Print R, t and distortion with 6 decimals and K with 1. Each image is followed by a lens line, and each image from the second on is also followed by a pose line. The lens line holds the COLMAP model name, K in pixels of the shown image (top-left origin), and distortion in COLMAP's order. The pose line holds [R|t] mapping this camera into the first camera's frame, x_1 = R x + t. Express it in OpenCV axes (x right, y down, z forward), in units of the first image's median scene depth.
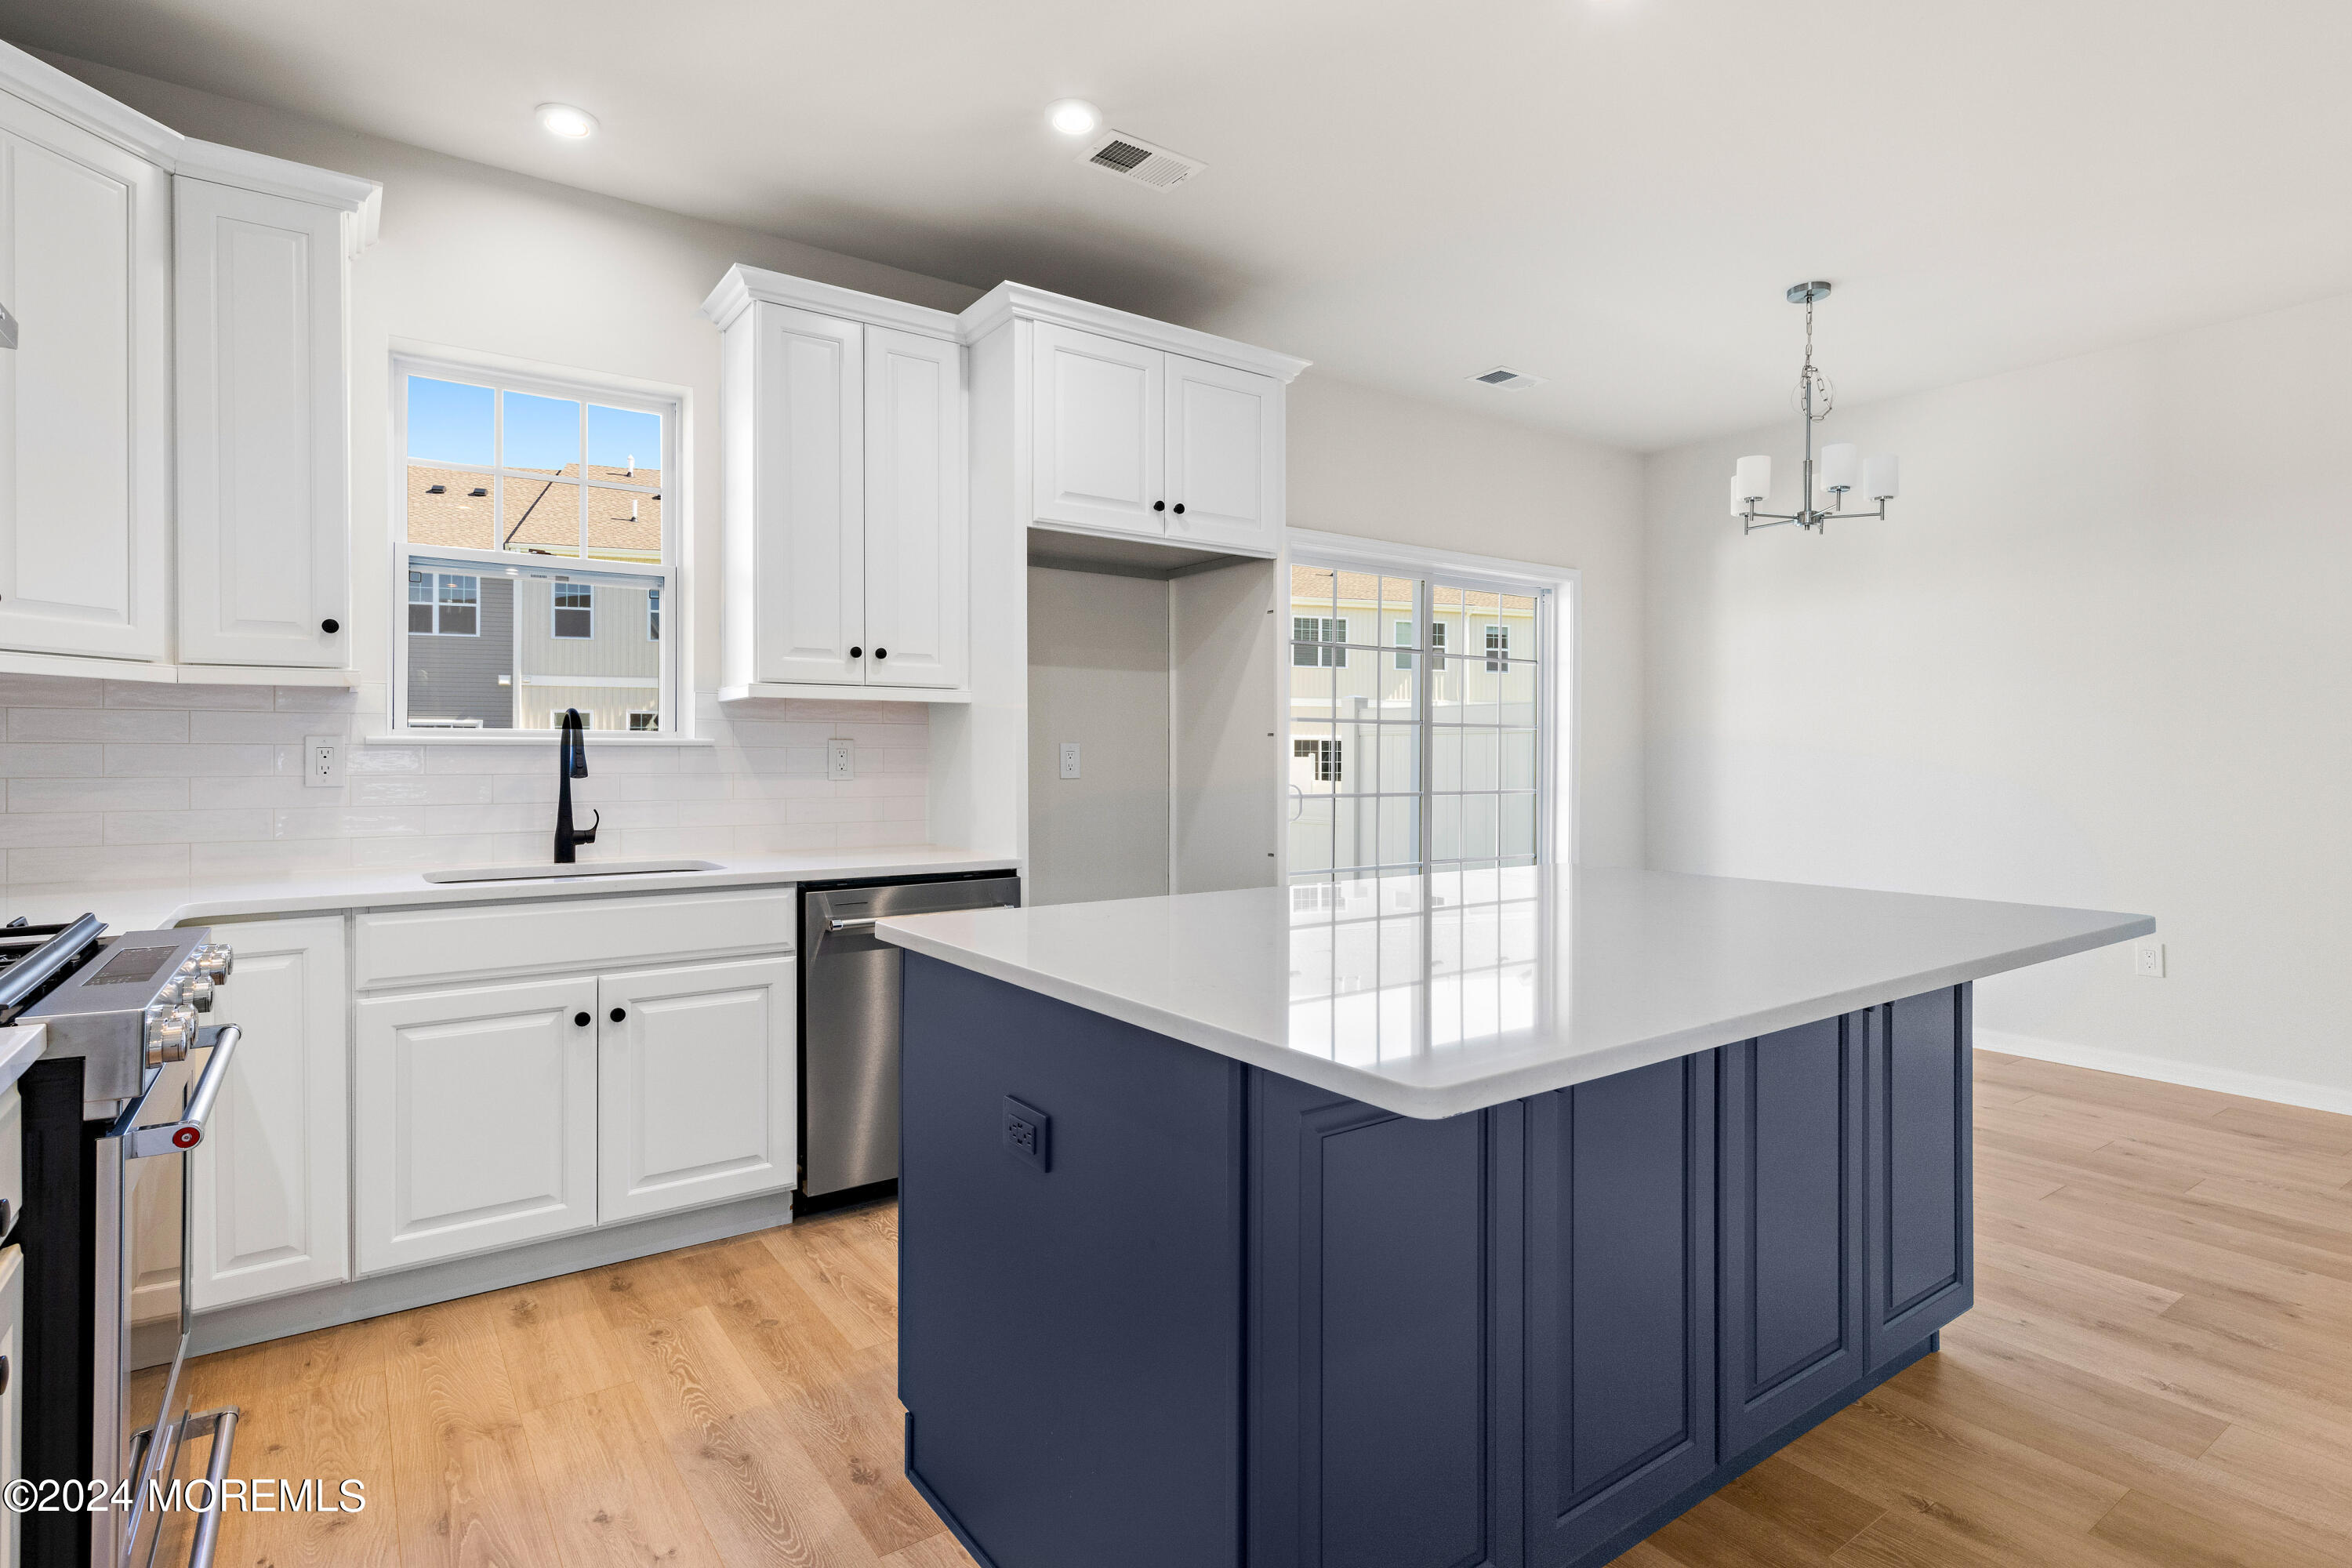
lens RADIAL K [[1187.8, 0, 1190.6], [0, 1187.8, 752.7], [0, 0, 1]] dist [0.004747, 0.000793]
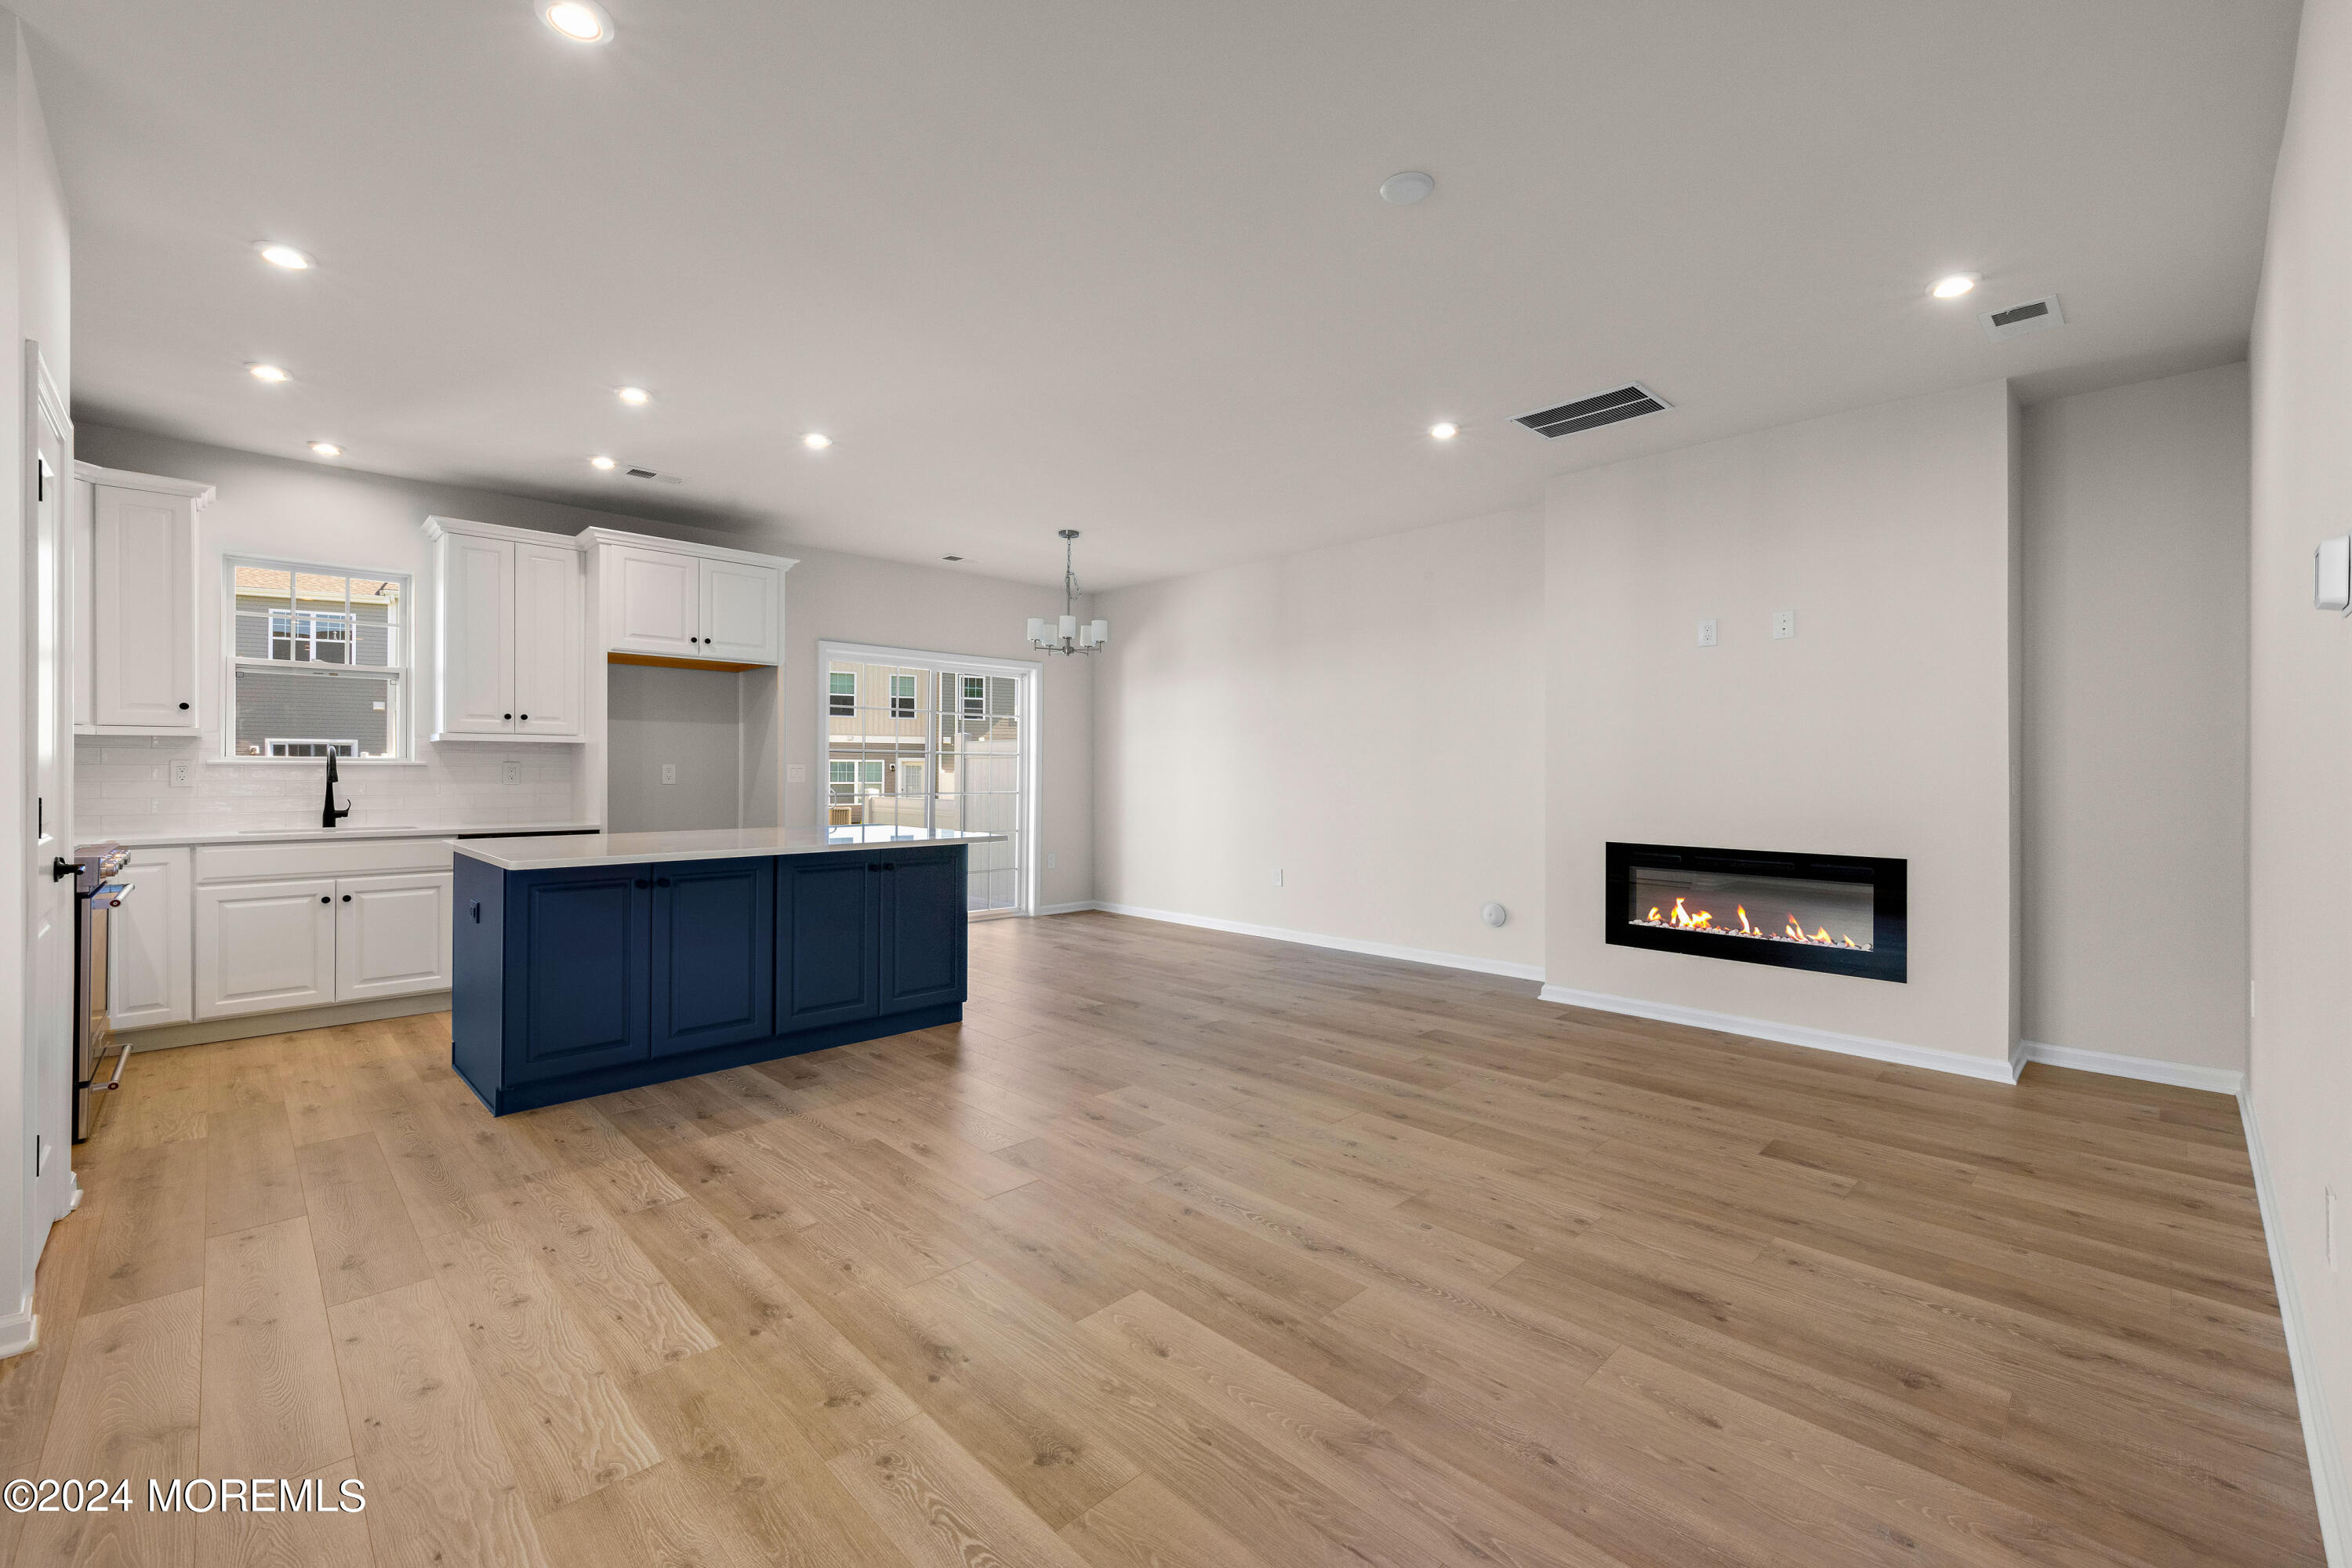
lens RADIAL K [[972.8, 0, 1193.9], [0, 972.8, 768.1], [0, 0, 1]] dist [0.003210, -0.000213]
pose [[0.986855, 0.002355, 0.161589, 0.579643], [-0.002183, 0.999997, -0.001239, -0.002983], [-0.161591, 0.000870, 0.986857, -0.752561]]
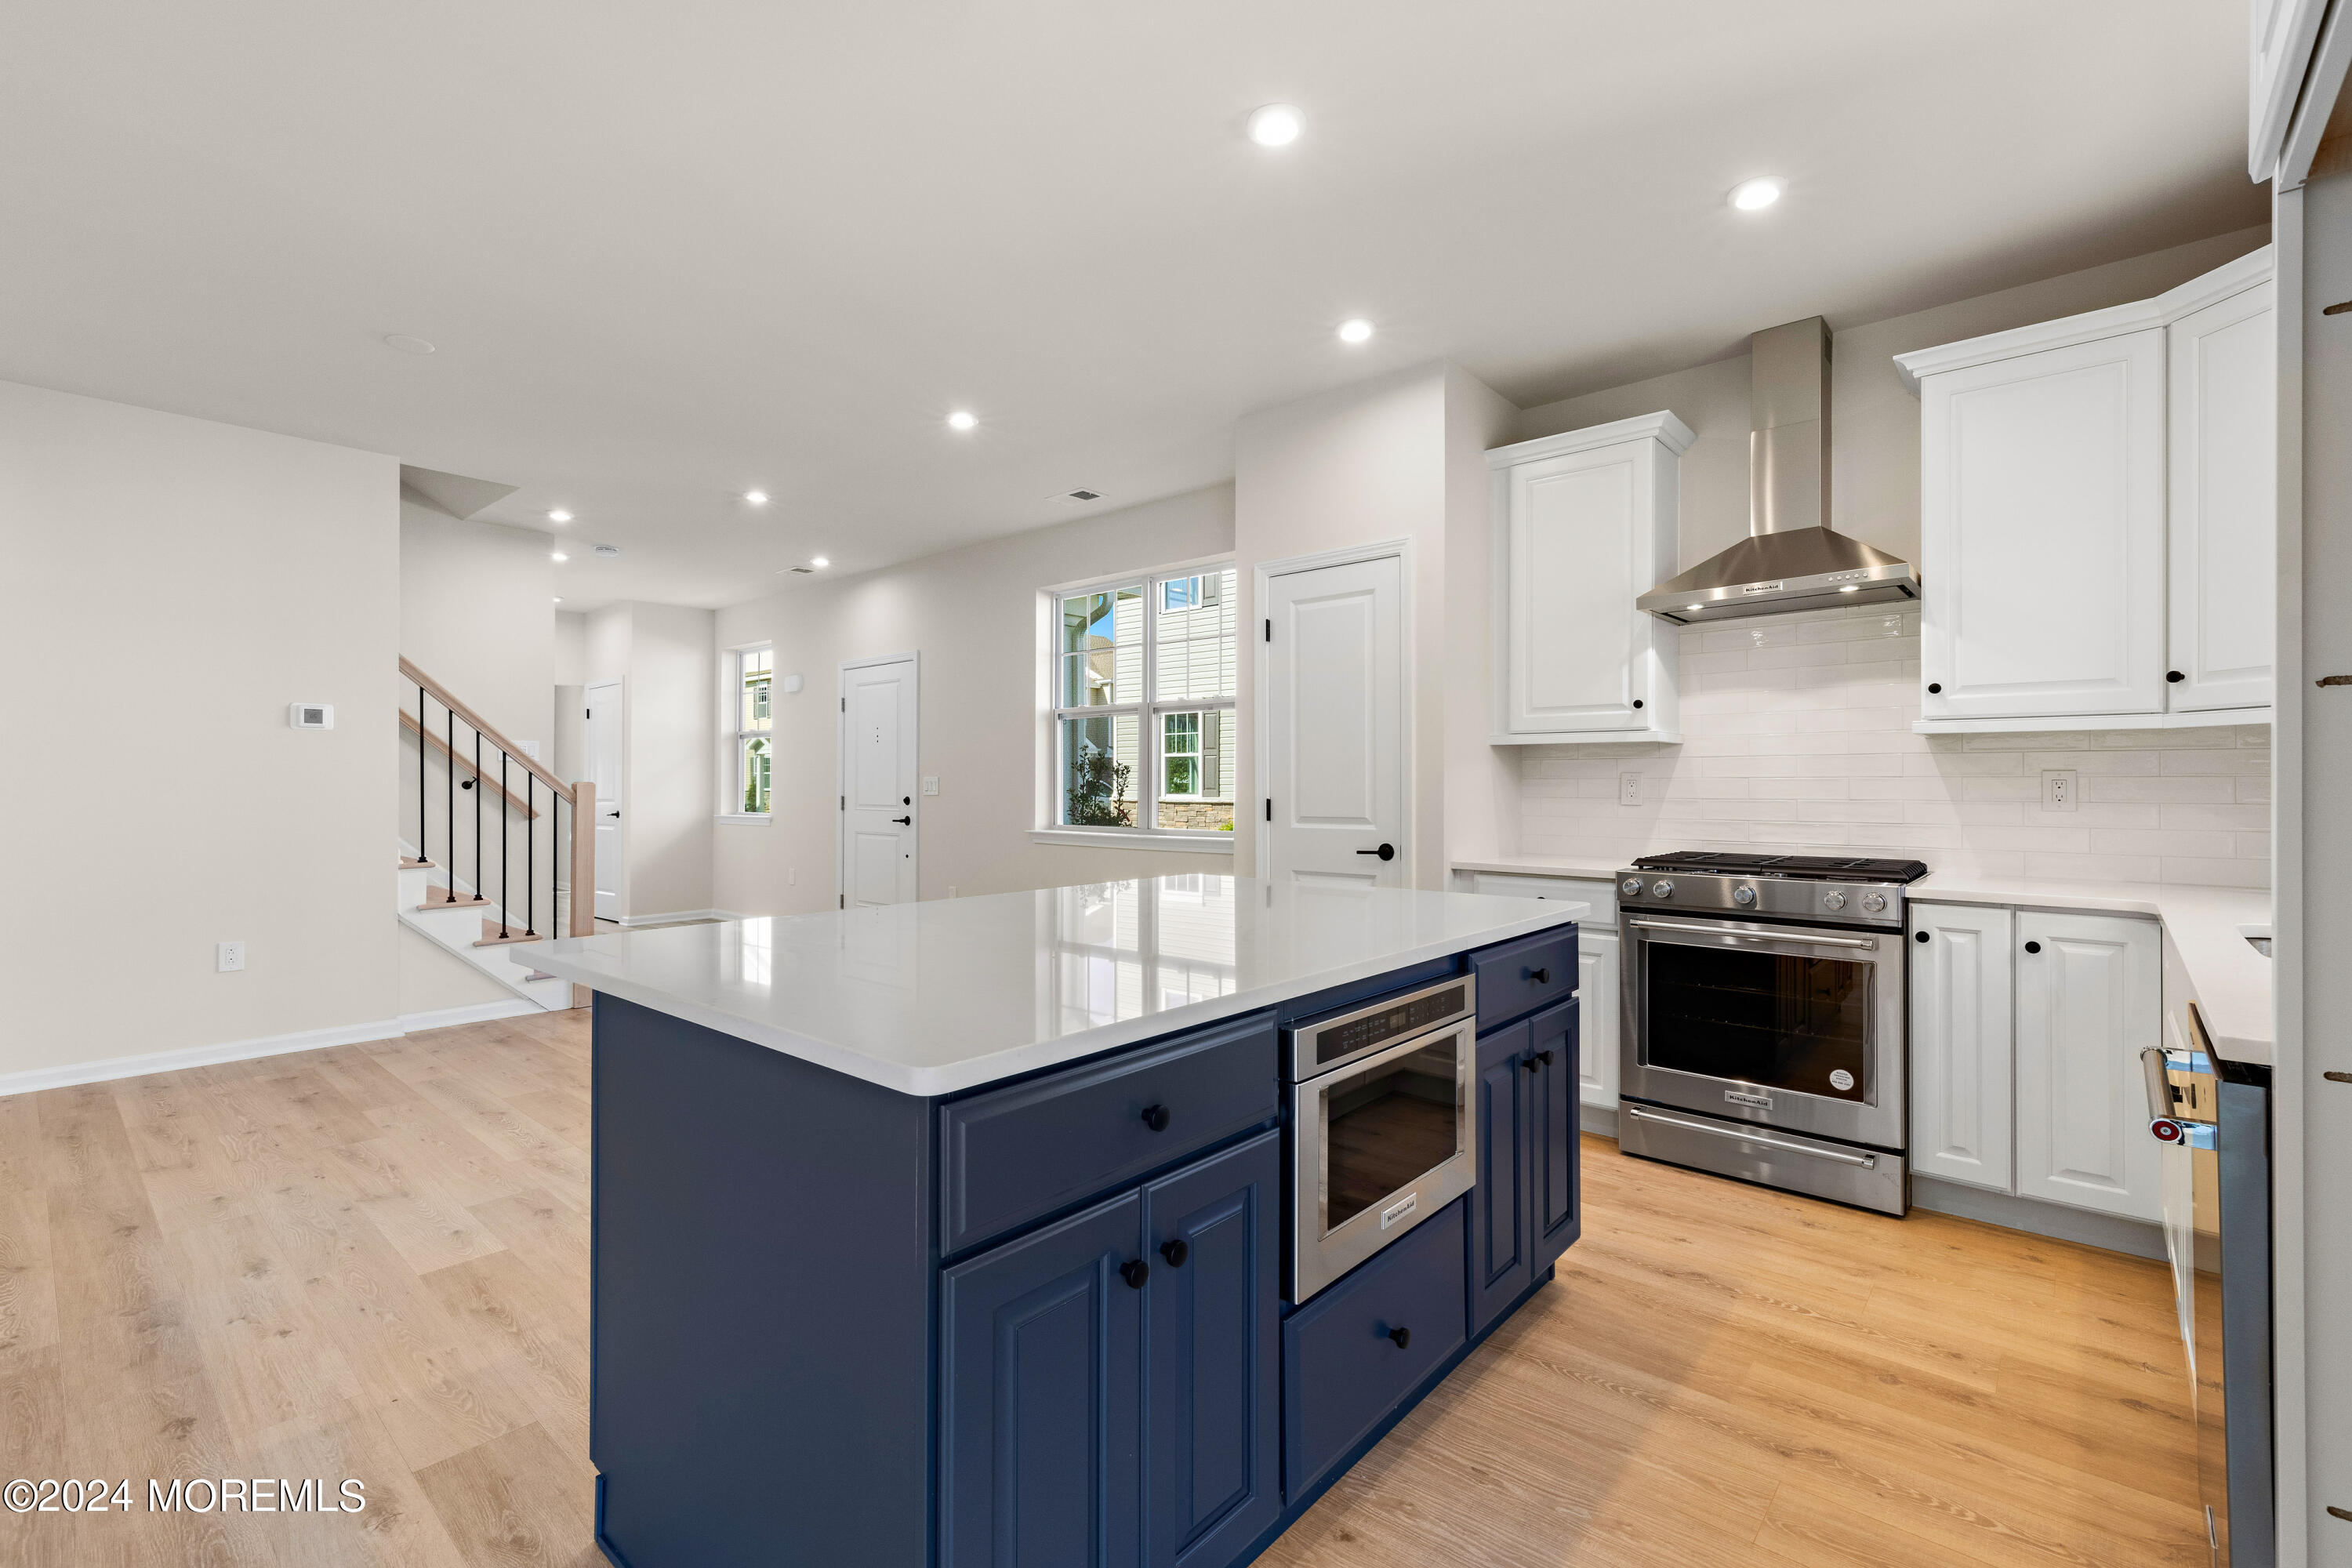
lens RADIAL K [[1030.3, 0, 1186.1], [0, 1030.3, 770.9], [0, 0, 1]] dist [0.007758, -0.000016]
pose [[-0.974759, -0.004154, -0.223221, 0.301952], [-0.001037, 0.999900, -0.014082, 0.001733], [0.223257, -0.013496, -0.974666, 1.330145]]
